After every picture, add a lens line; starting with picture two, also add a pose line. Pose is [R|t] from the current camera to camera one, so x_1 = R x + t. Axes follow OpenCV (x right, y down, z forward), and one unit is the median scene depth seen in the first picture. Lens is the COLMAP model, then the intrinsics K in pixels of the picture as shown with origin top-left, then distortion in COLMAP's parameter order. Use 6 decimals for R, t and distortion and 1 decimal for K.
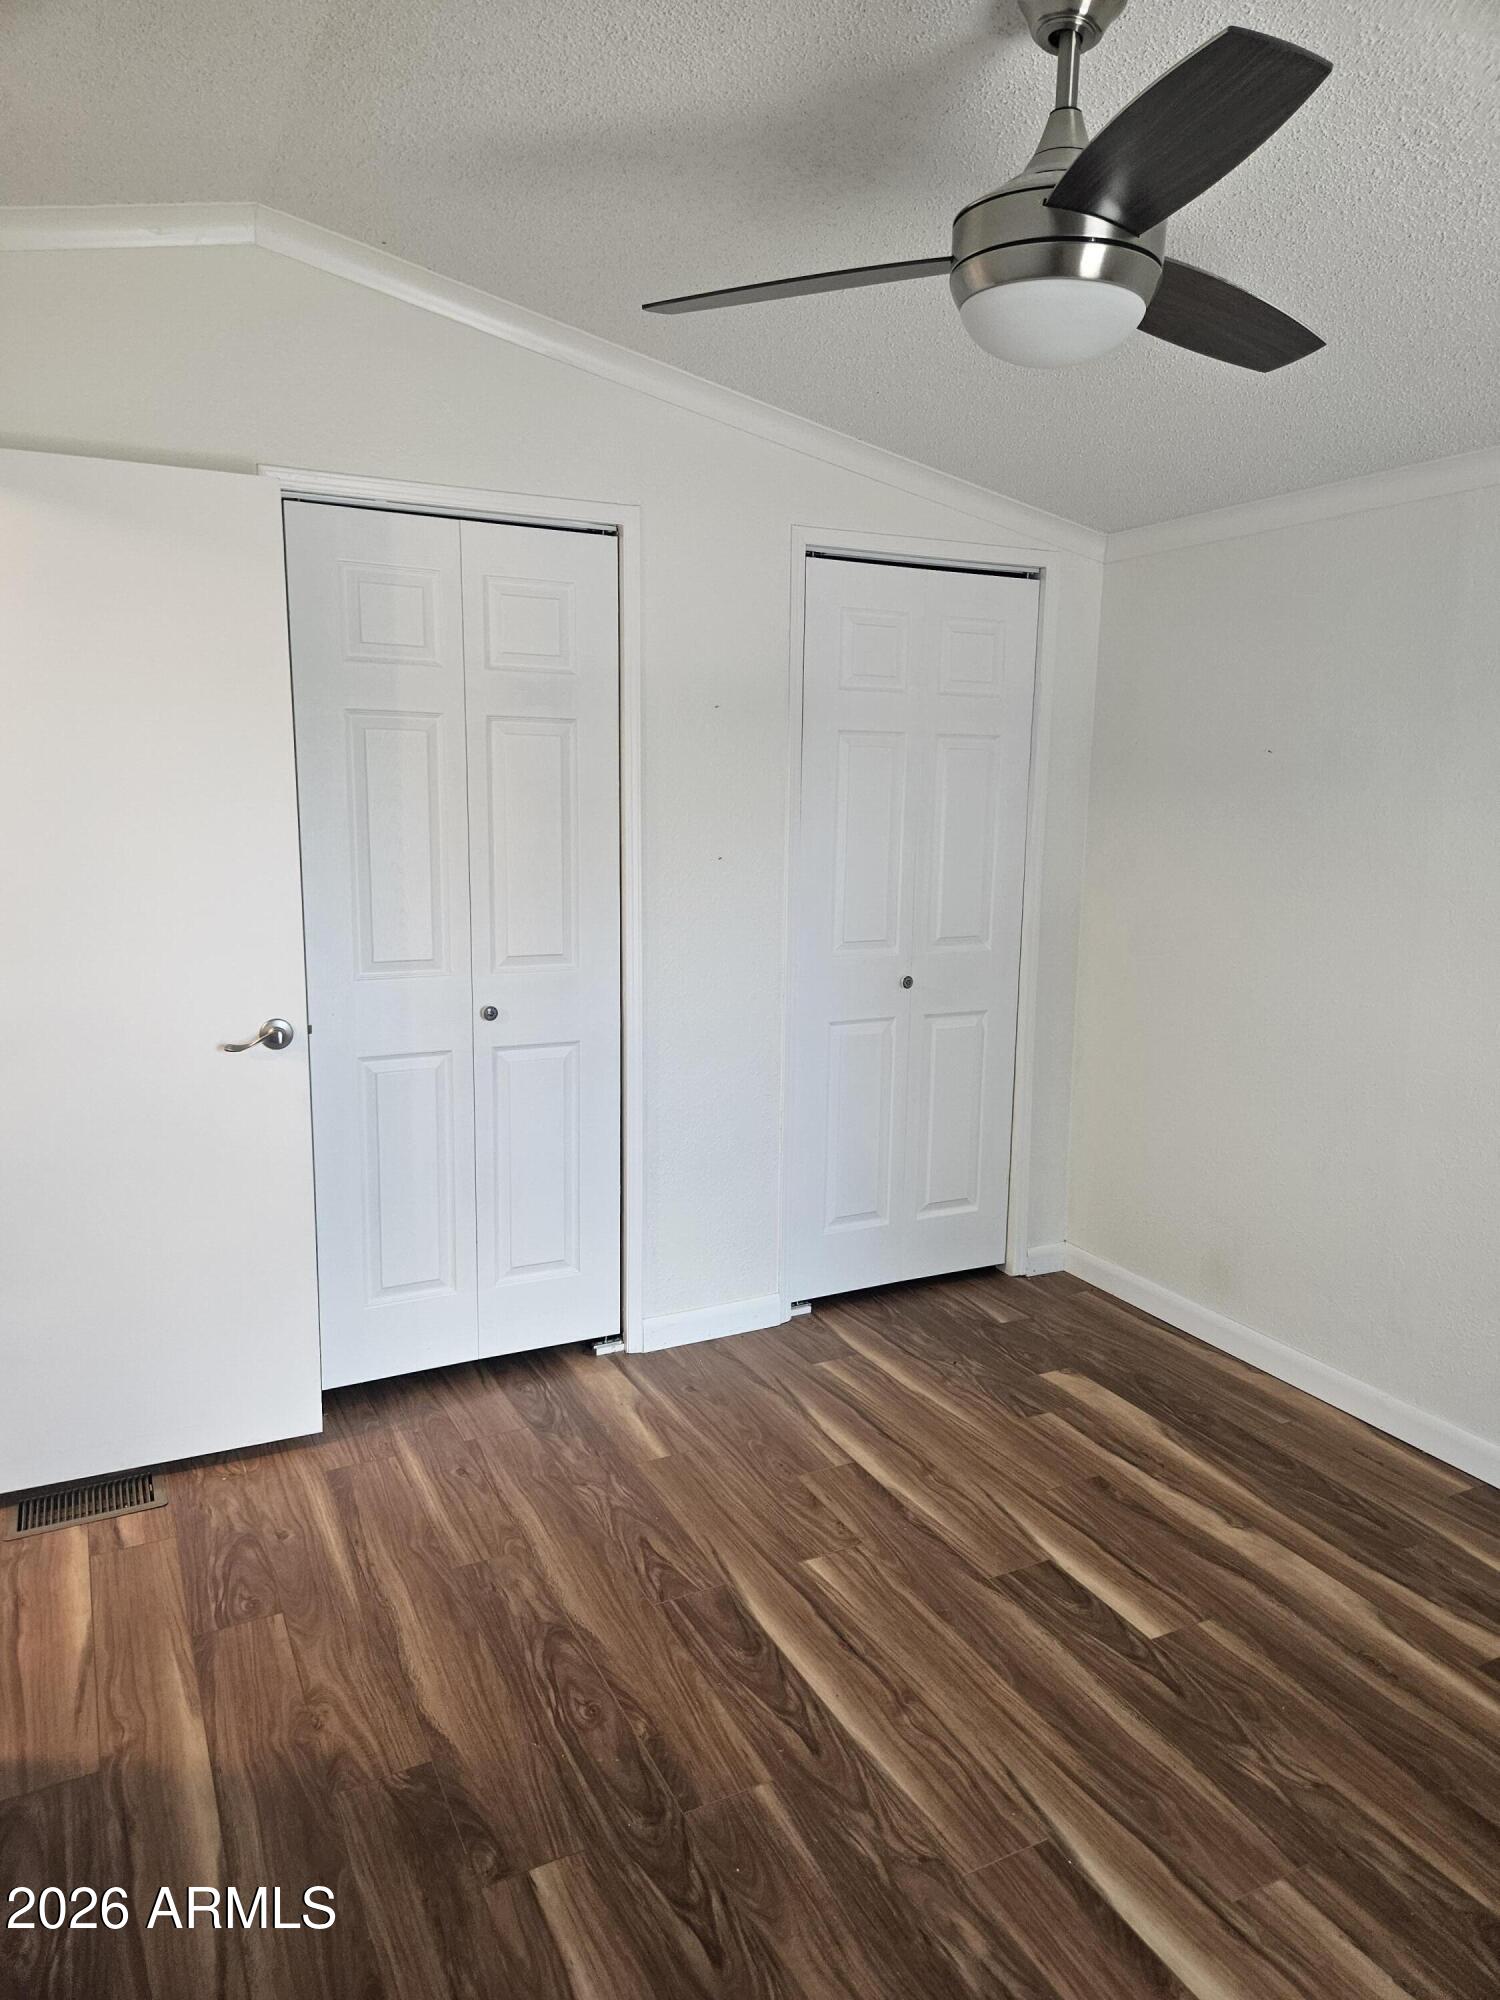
lens RADIAL K [[1336.9, 0, 747.6], [0, 1336.9, 999.6], [0, 0, 1]] dist [0.080446, -0.061422]
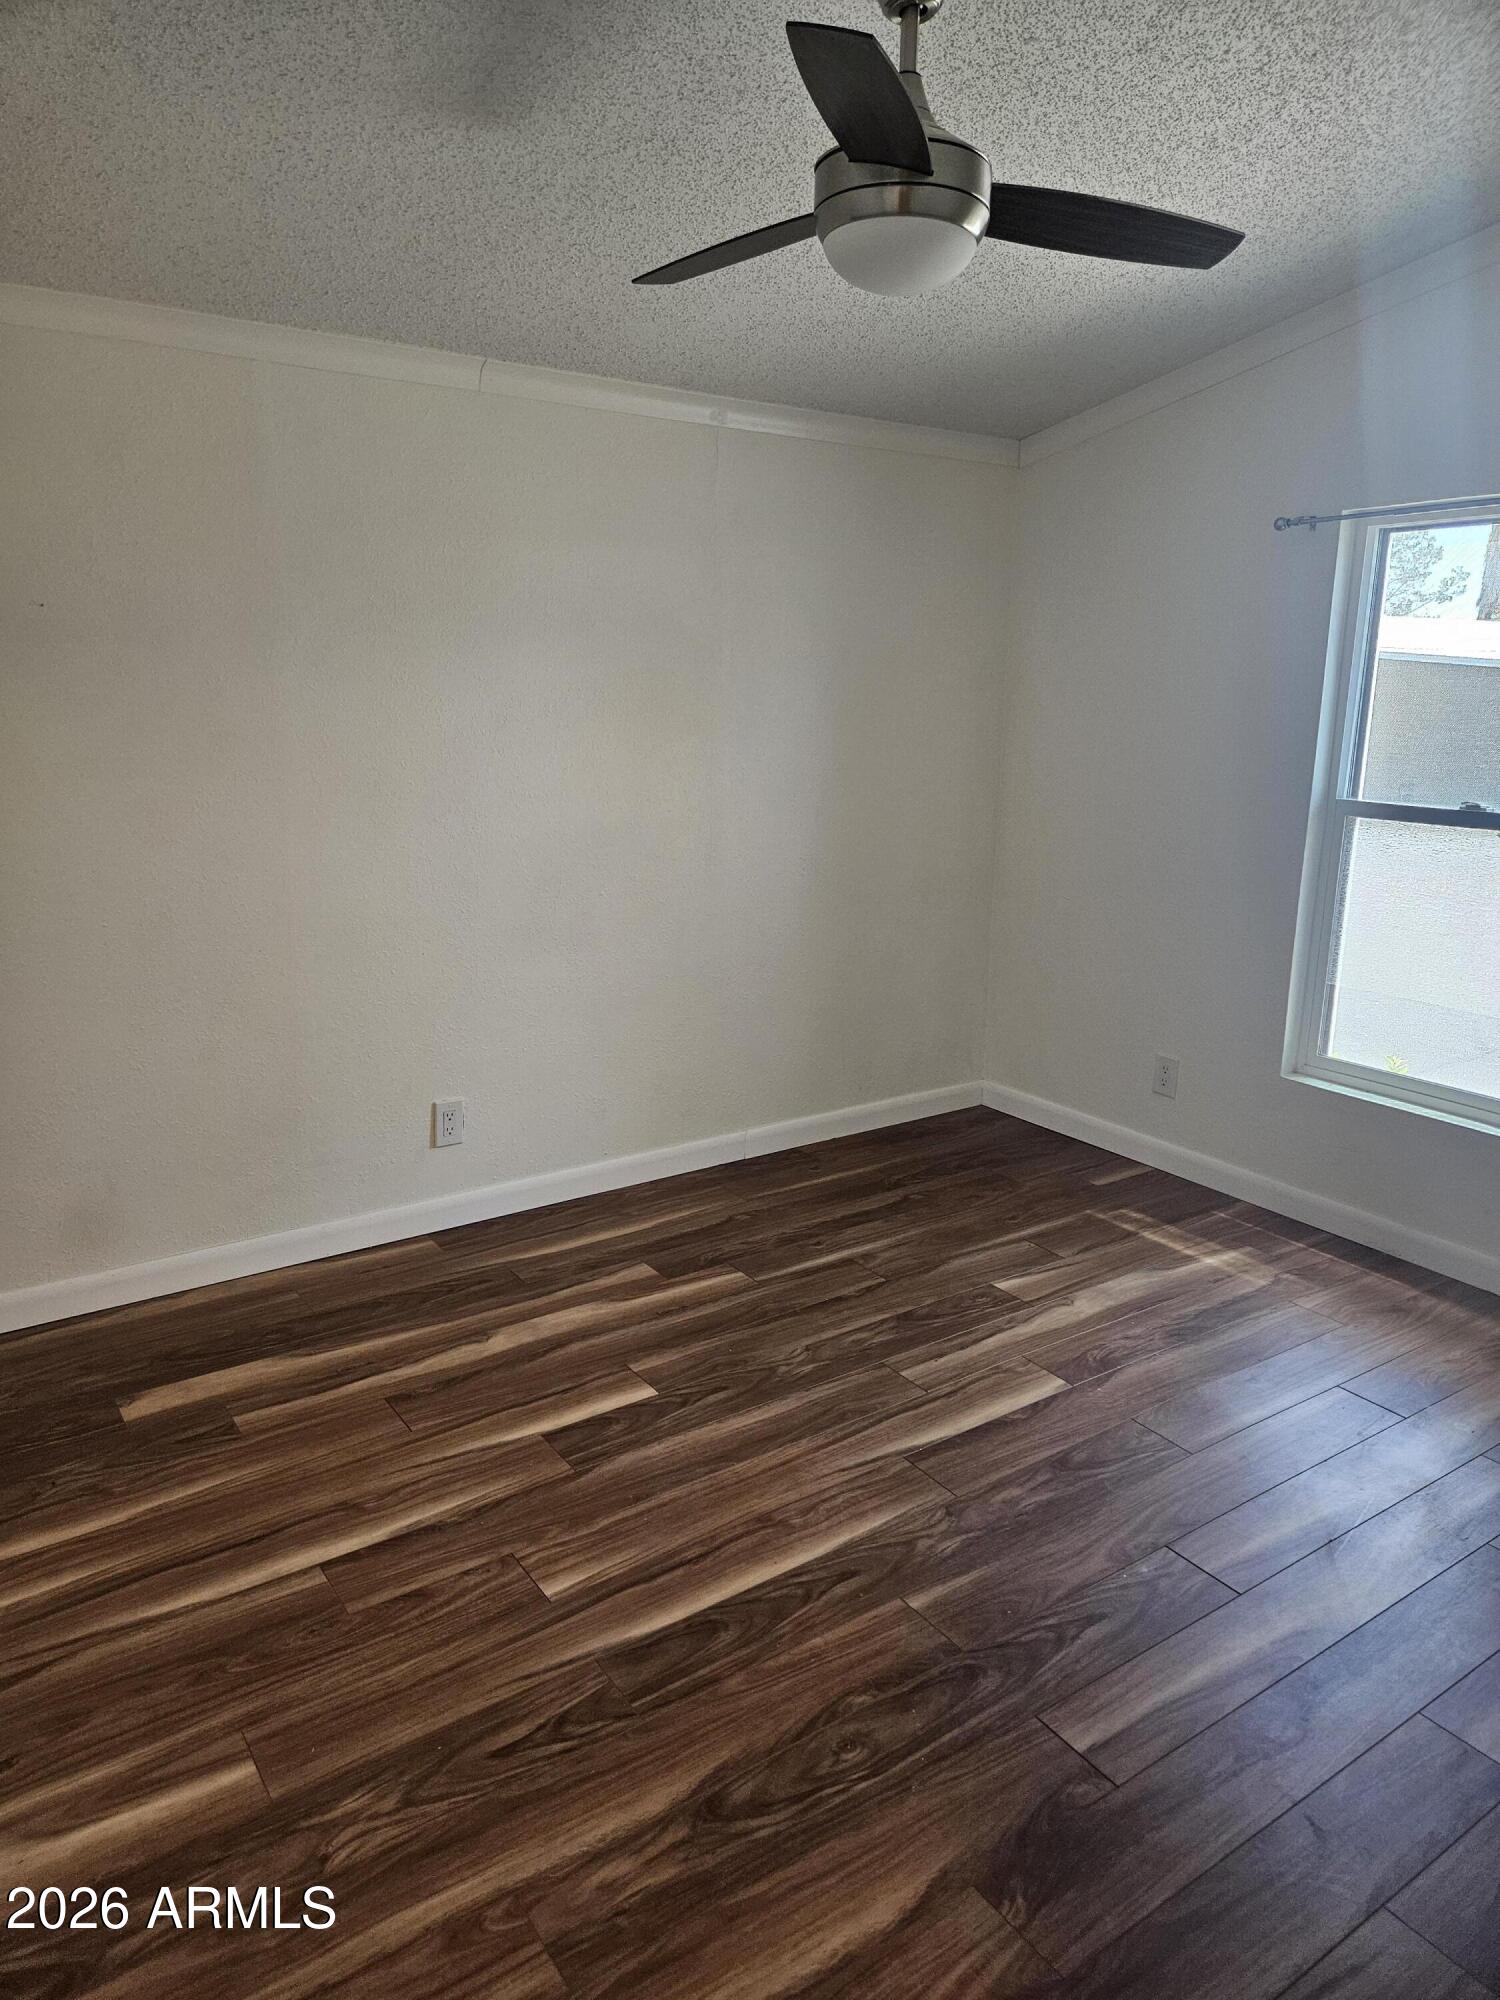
lens RADIAL K [[1336.9, 0, 747.6], [0, 1336.9, 999.6], [0, 0, 1]] dist [0.080446, -0.061422]
pose [[-0.136563, -0.243096, 0.960341, -0.736999], [0.145837, 0.953927, 0.262211, -0.149473], [-0.979838, 0.175861, -0.094818, 0.950579]]
